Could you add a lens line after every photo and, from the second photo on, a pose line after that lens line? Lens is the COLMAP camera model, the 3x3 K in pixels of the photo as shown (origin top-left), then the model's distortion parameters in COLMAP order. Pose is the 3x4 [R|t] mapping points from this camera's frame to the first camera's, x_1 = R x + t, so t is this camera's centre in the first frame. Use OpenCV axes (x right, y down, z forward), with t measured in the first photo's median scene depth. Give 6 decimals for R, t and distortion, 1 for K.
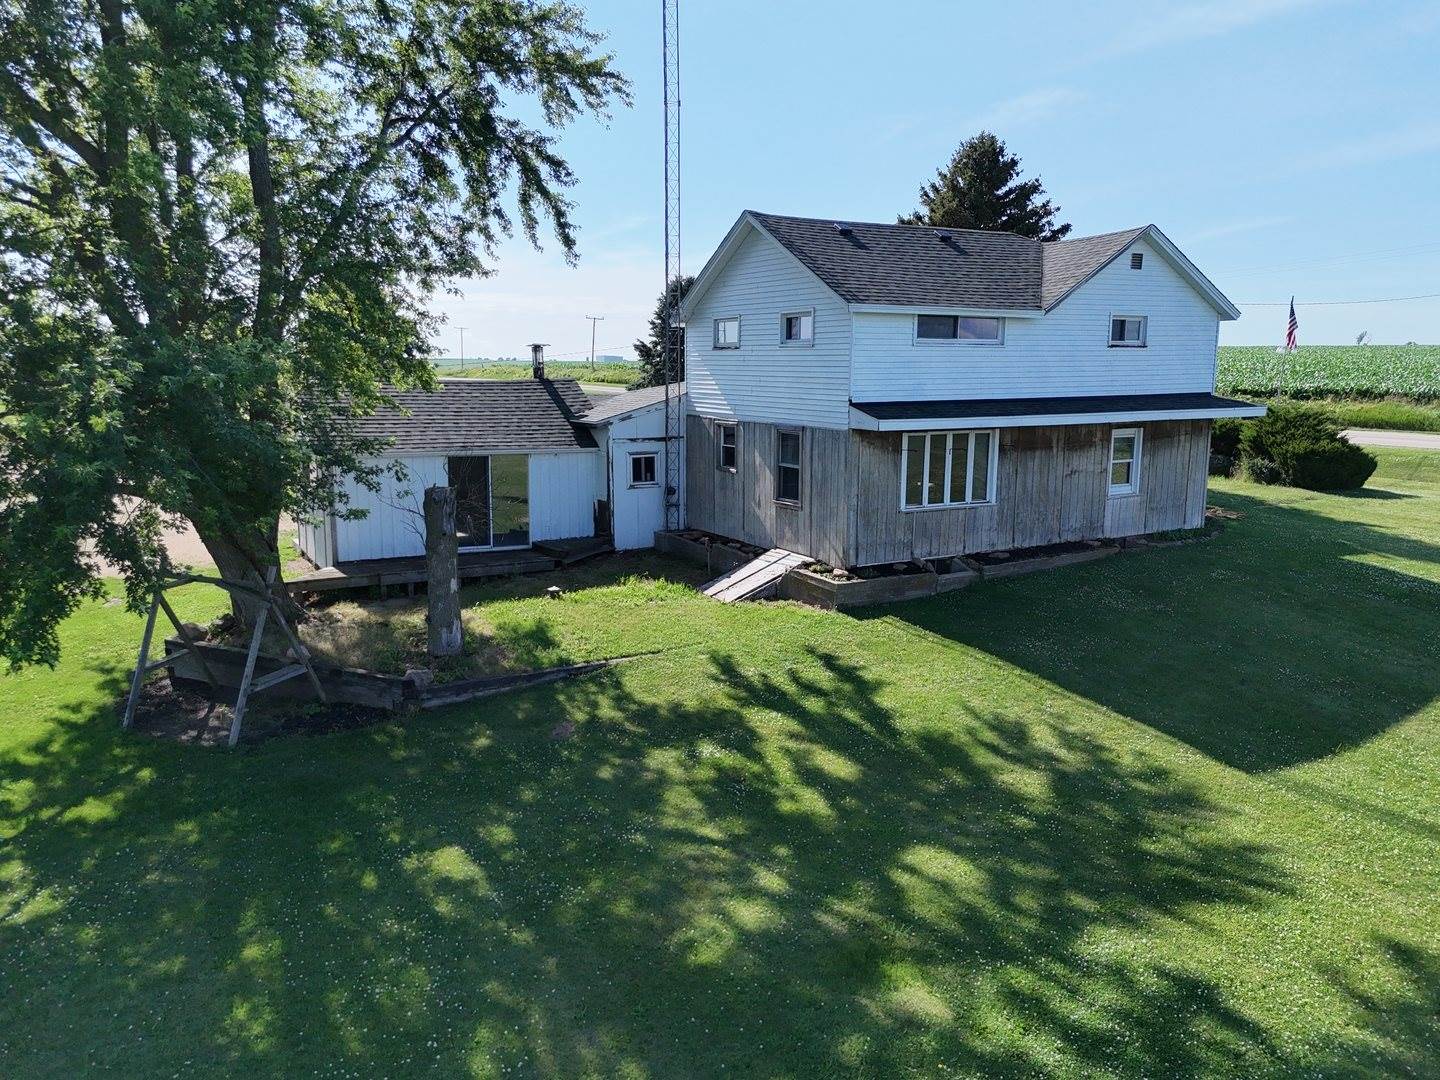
lens RADIAL K [[1036.3, 0, 720.0], [0, 1036.3, 540.0], [0, 0, 1]] dist [0.037979, -0.027230]
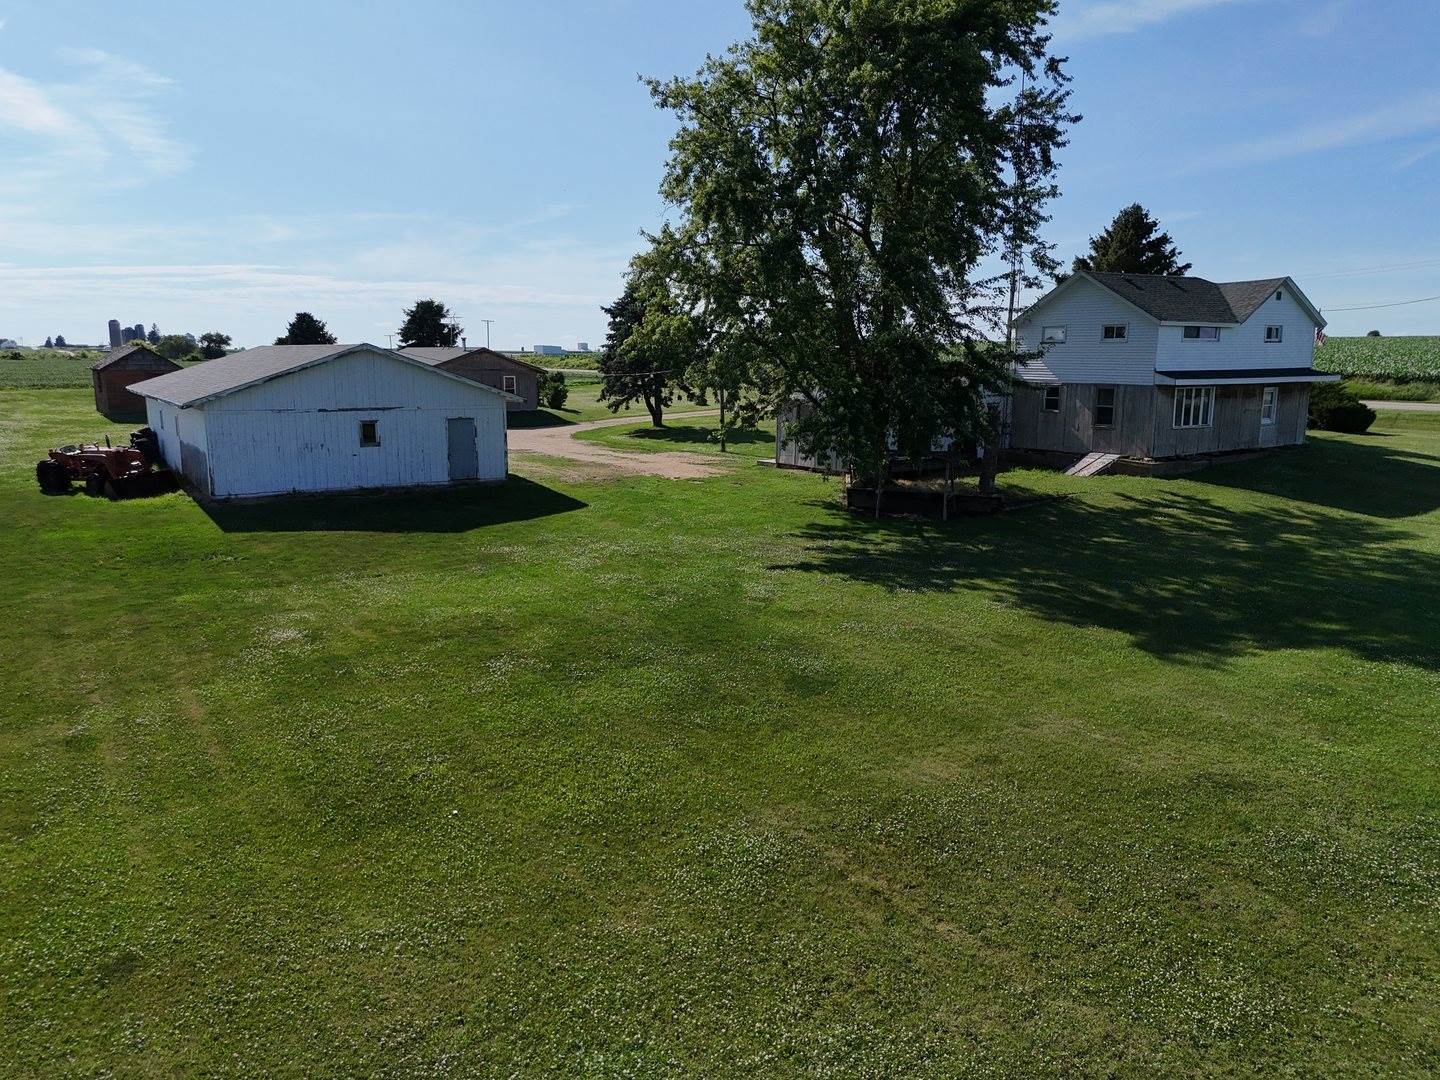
lens RADIAL K [[1044.0, 0, 728.1], [0, 1044.0, 525.9], [0, 0, 1]] dist [0.026007, -0.006645]
pose [[0.997780, -0.010743, 0.065732, -0.785004], [0.011158, 0.999920, -0.005959, 0.156562], [-0.065662, 0.006679, 0.997820, -0.885635]]
